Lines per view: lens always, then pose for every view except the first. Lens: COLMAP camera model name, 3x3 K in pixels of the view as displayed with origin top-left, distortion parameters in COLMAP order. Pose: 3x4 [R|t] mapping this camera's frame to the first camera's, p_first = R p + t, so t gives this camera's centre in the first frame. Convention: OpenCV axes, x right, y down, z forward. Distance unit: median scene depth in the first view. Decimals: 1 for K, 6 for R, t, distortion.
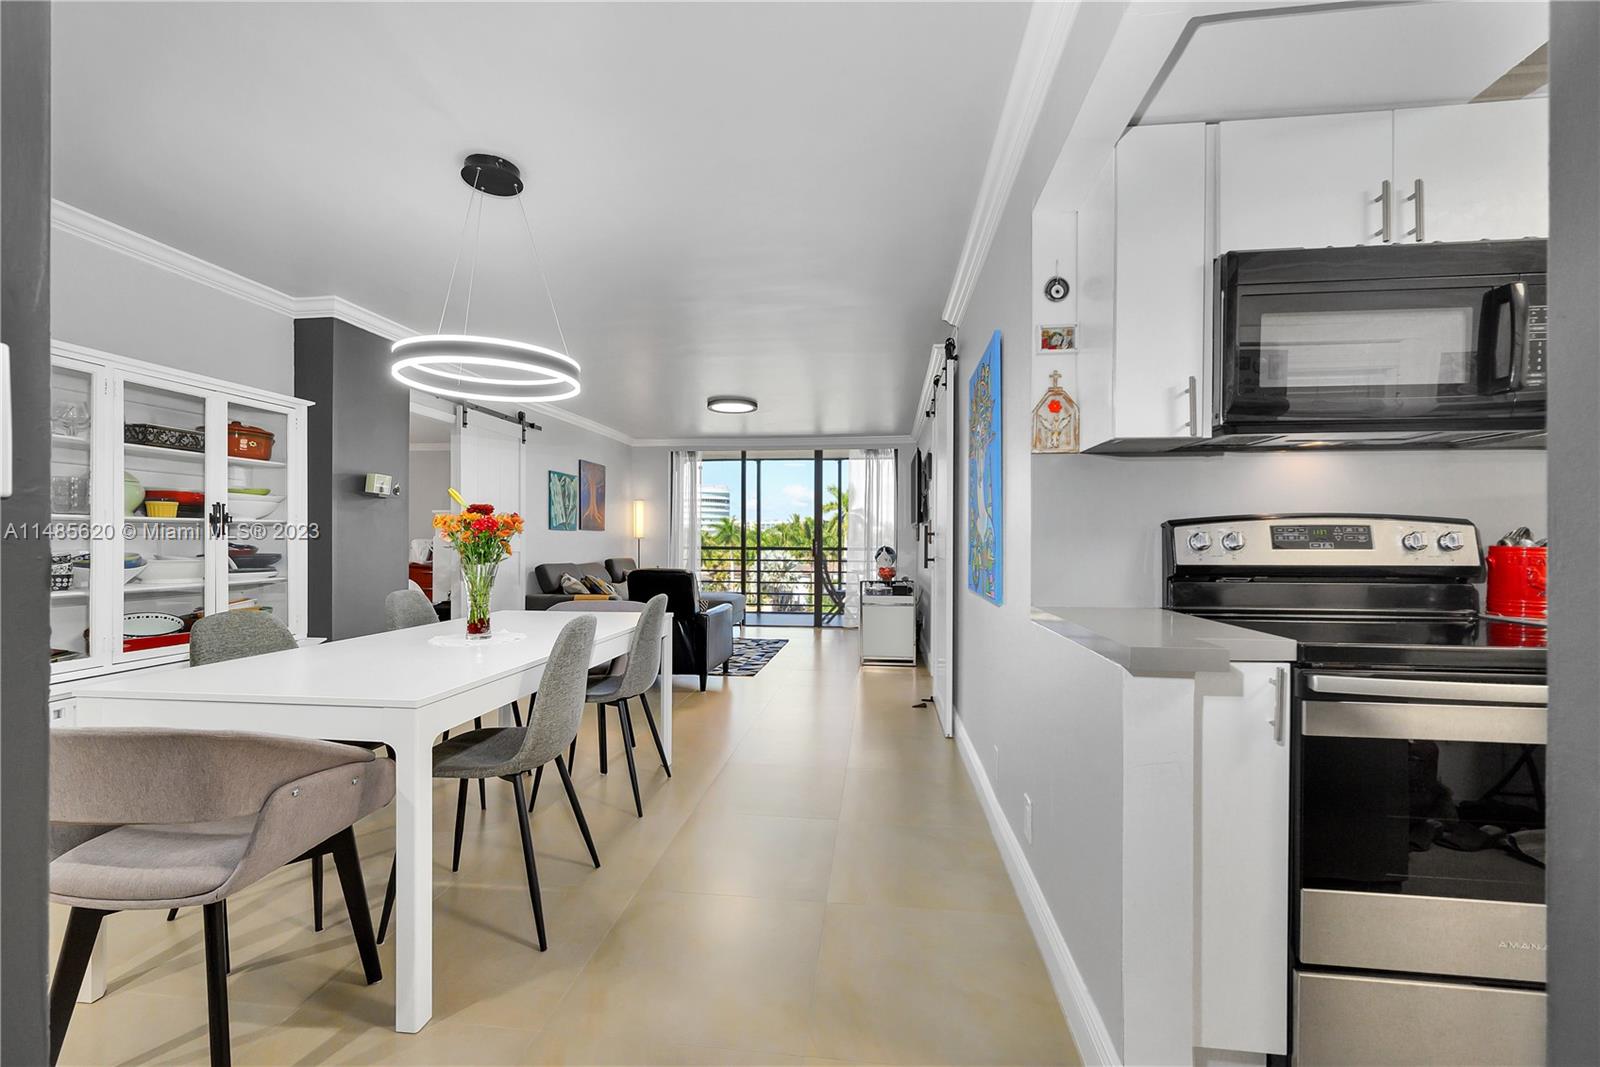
lens RADIAL K [[662.2, 0, 806.7], [0, 662.2, 542.9], [0, 0, 1]] dist [0.002678, 0.000066]
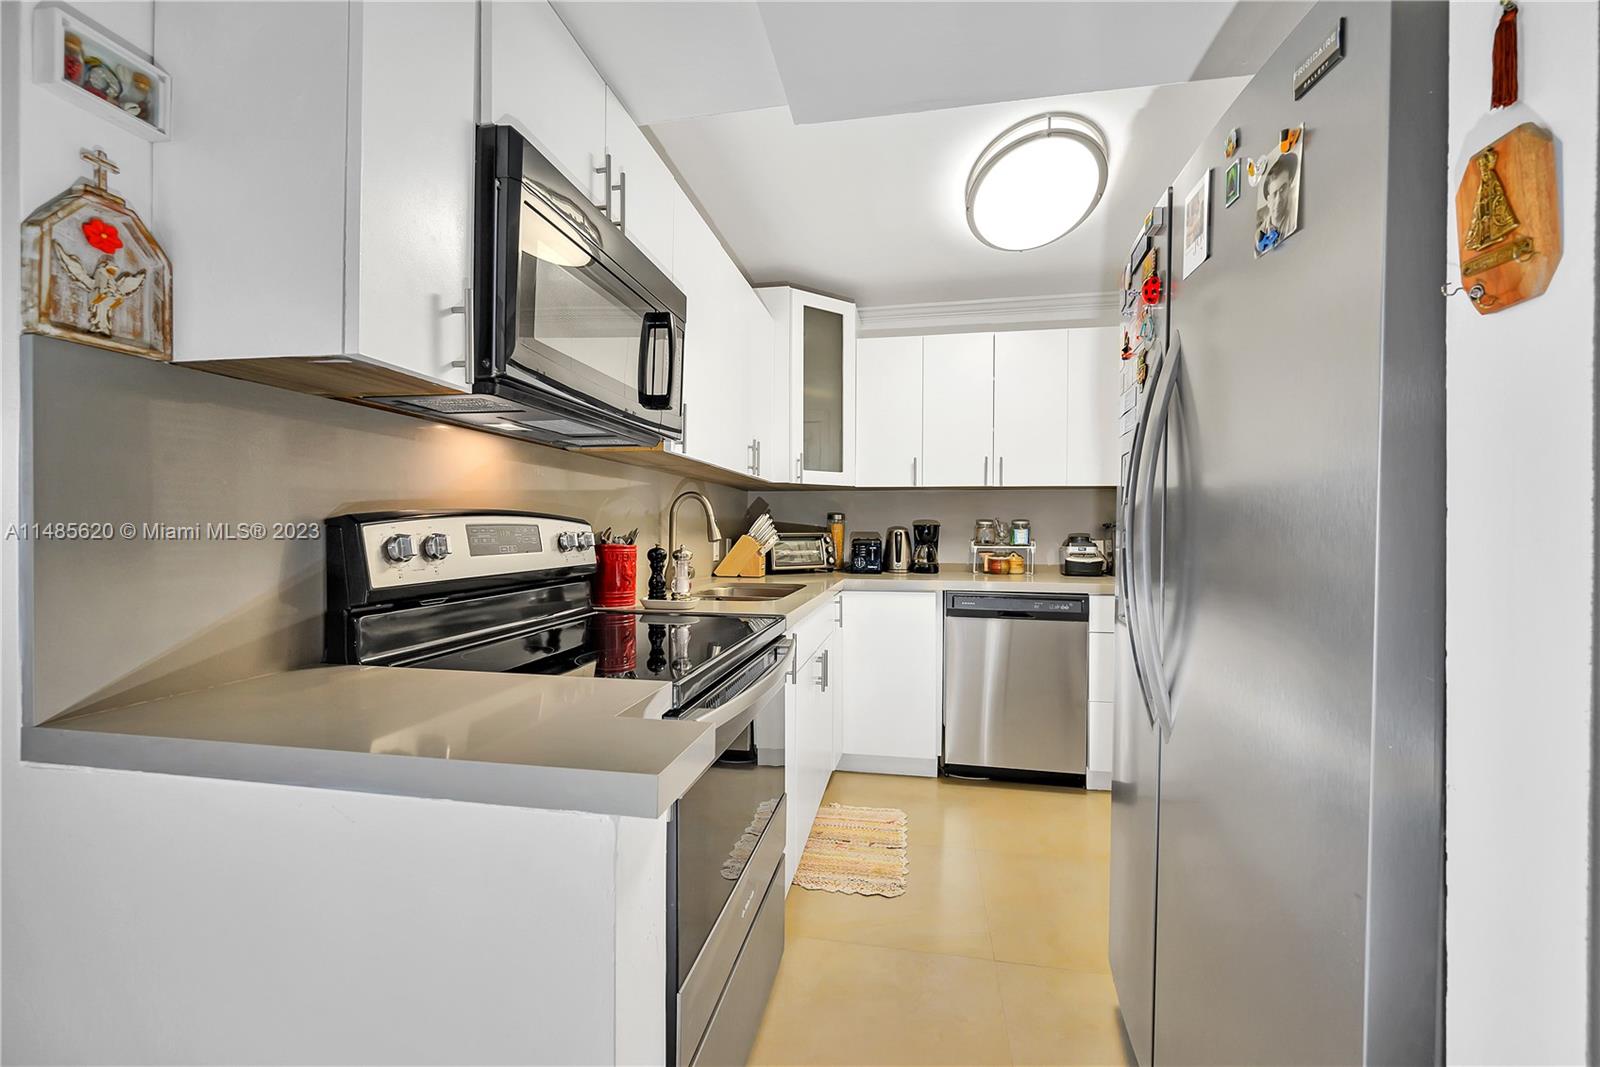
lens RADIAL K [[639.2, 0, 803.5], [0, 639.2, 528.4], [0, 0, 1]] dist [-0.001286, 0.000000]
pose [[0.071419, -0.002751, 0.997443, 0.001745], [-0.002067, 0.999994, 0.002906, -0.010318], [-0.997444, -0.002269, 0.071413, 0.234351]]
